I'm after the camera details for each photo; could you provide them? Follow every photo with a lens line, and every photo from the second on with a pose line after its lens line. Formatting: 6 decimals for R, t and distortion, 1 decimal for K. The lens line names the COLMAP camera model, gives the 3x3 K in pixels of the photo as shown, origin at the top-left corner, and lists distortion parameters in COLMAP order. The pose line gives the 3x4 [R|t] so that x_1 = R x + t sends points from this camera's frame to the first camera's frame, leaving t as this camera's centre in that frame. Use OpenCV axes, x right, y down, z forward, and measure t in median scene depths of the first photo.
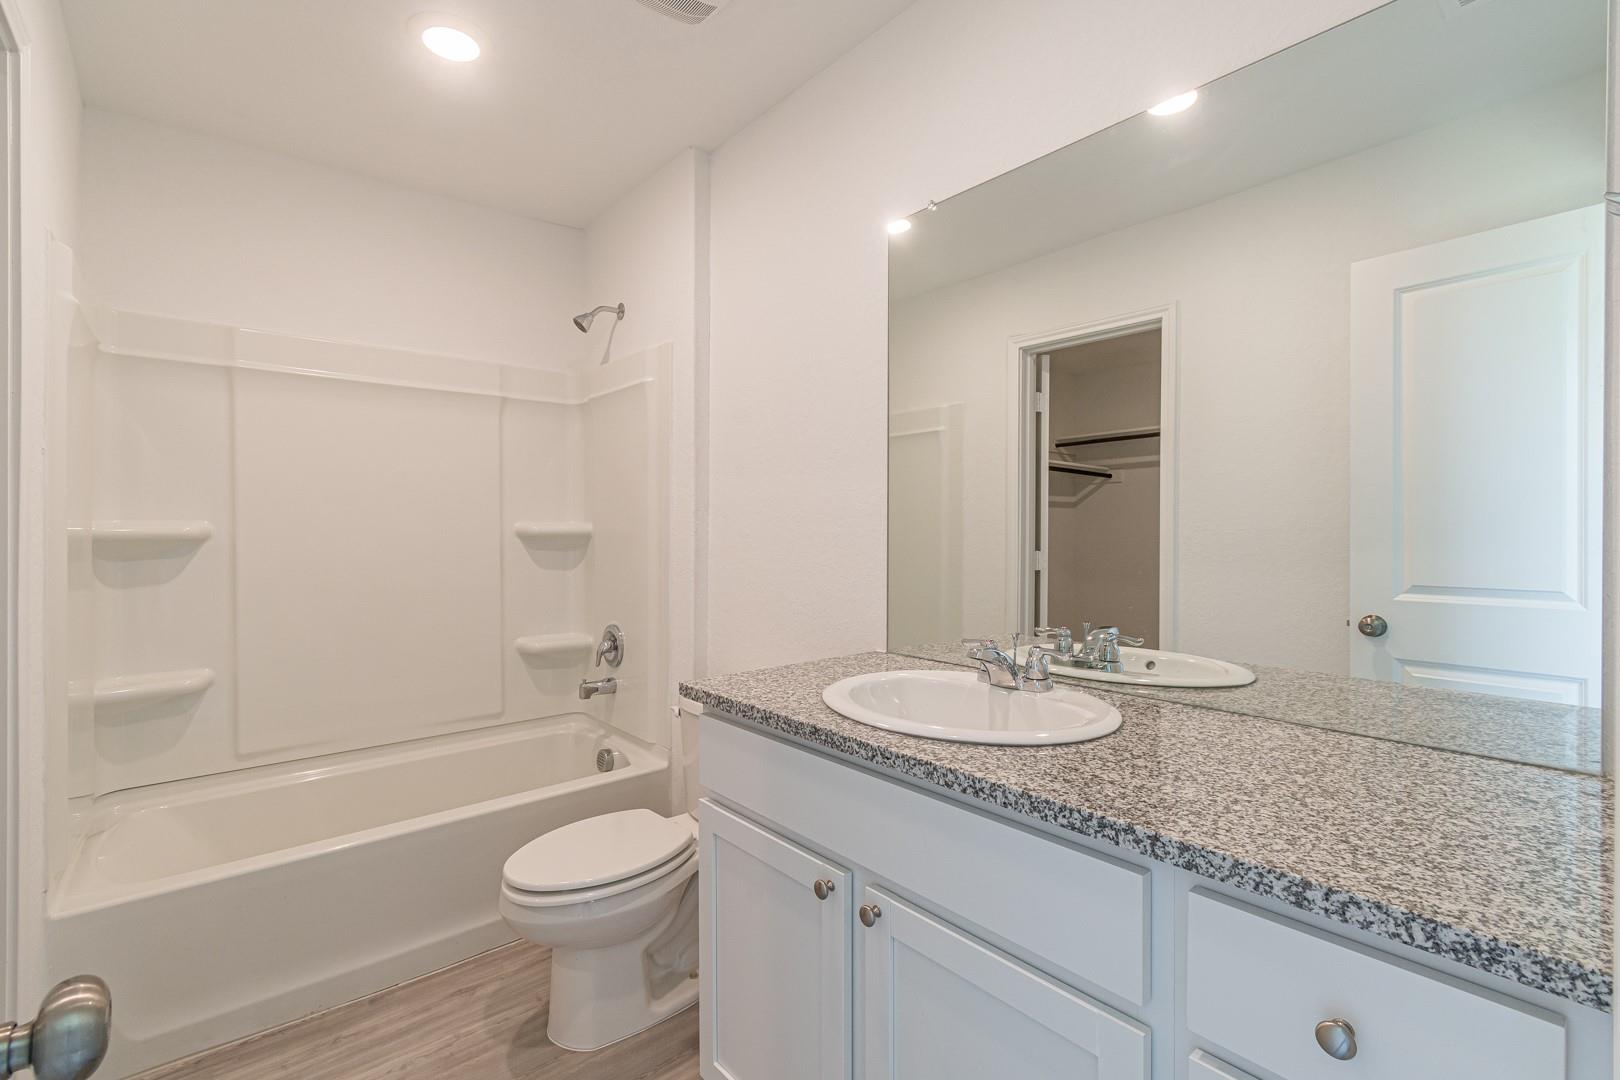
lens RADIAL K [[728.7, 0, 816.7], [0, 728.7, 535.5], [0, 0, 1]] dist [-0.000922, -0.001360]
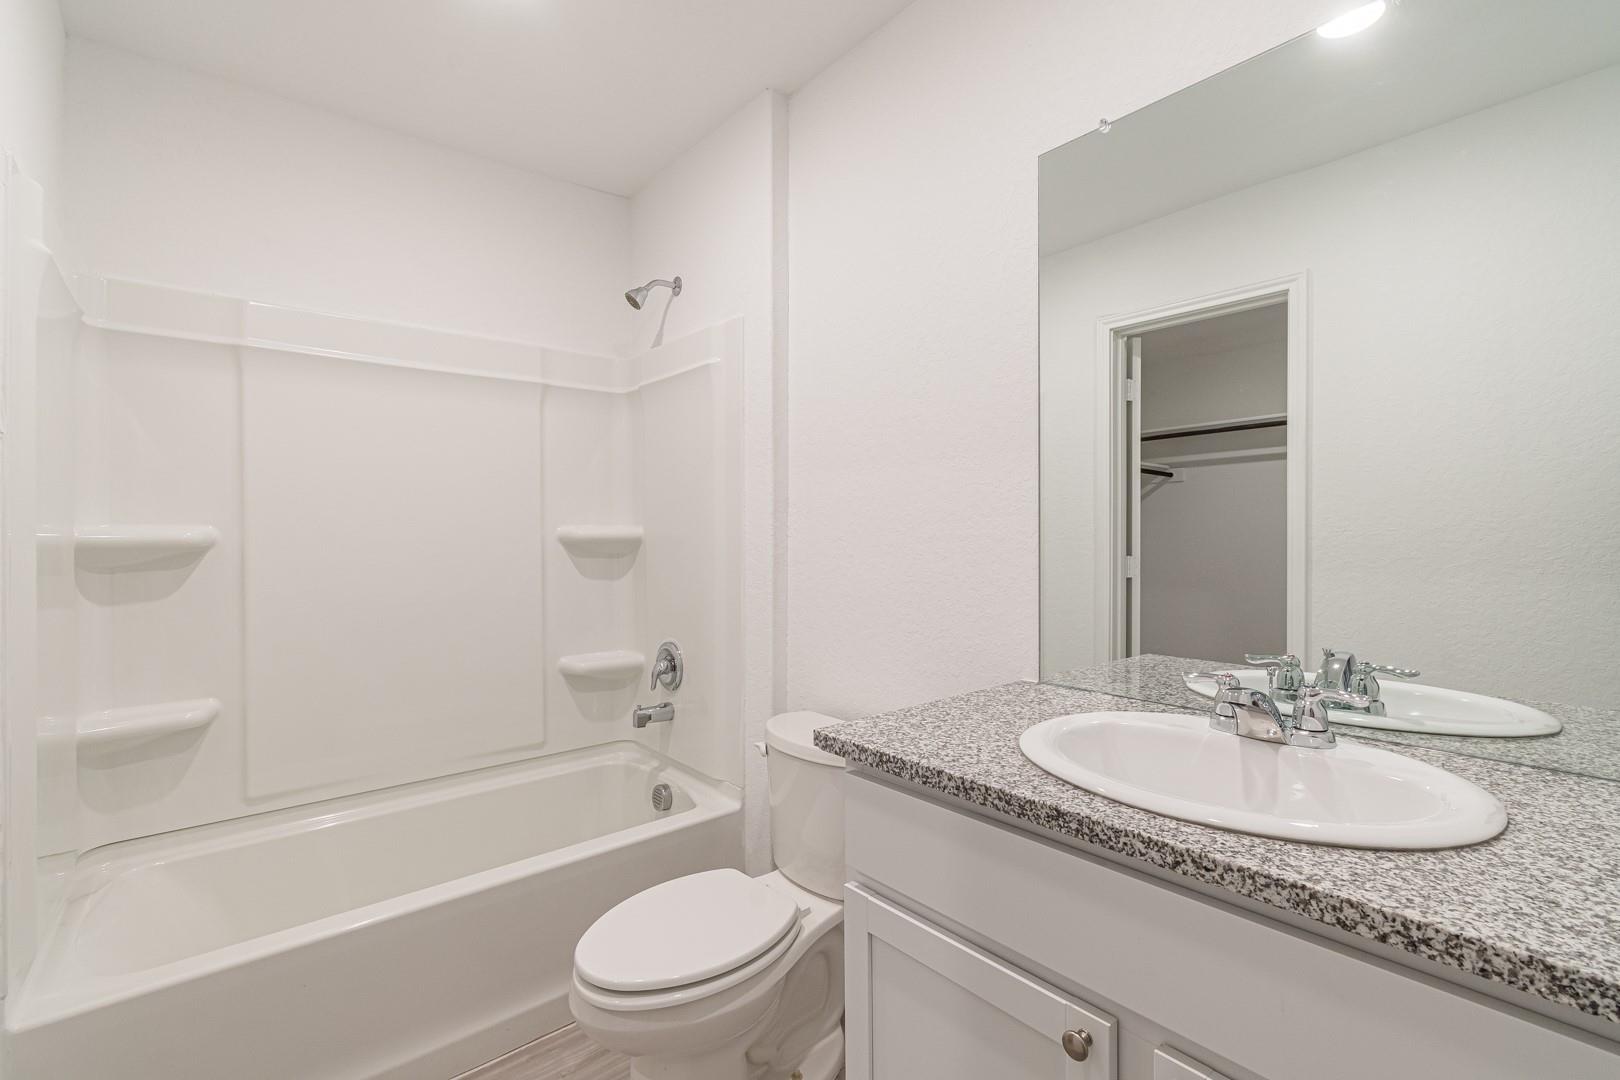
lens RADIAL K [[725.0, 0, 807.0], [0, 725.0, 536.9], [0, 0, 1]] dist [-0.002036, -0.000720]
pose [[0.999896, -0.004589, -0.013652, -0.135215], [0.004518, 0.999976, -0.005252, 0.001262], [0.013676, 0.005190, 0.999893, 0.171123]]
